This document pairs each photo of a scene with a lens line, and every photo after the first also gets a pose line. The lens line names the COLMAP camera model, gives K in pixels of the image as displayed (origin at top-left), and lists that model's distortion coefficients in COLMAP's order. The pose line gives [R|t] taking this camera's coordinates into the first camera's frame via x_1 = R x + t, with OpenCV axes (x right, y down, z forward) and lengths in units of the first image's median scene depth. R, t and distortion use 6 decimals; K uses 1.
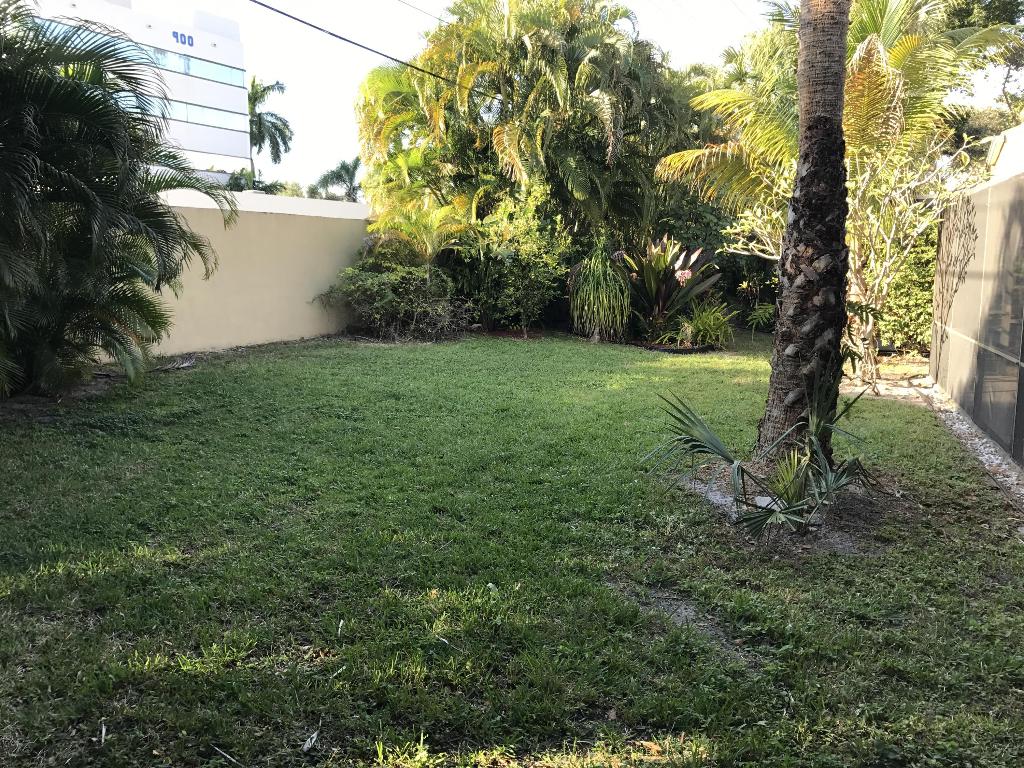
lens RADIAL K [[838.0, 0, 512.0], [0, 838.0, 376.6], [0, 0, 1]] dist [0.021614, -0.002654]
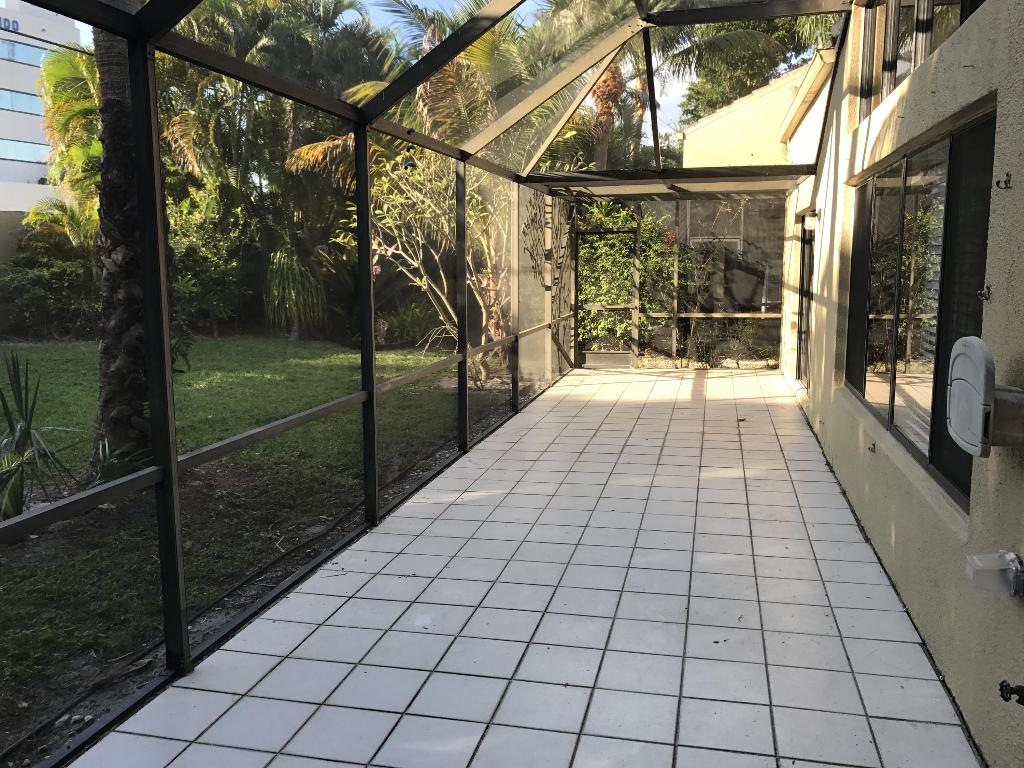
lens RADIAL K [[838.0, 0, 512.0], [0, 838.0, 376.6], [0, 0, 1]] dist [0.021614, -0.002654]
pose [[0.996094, -0.015510, 0.086927, 0.715864], [0.015181, 0.999875, 0.004444, 0.005418], [-0.086985, -0.003107, 0.996205, 0.013760]]
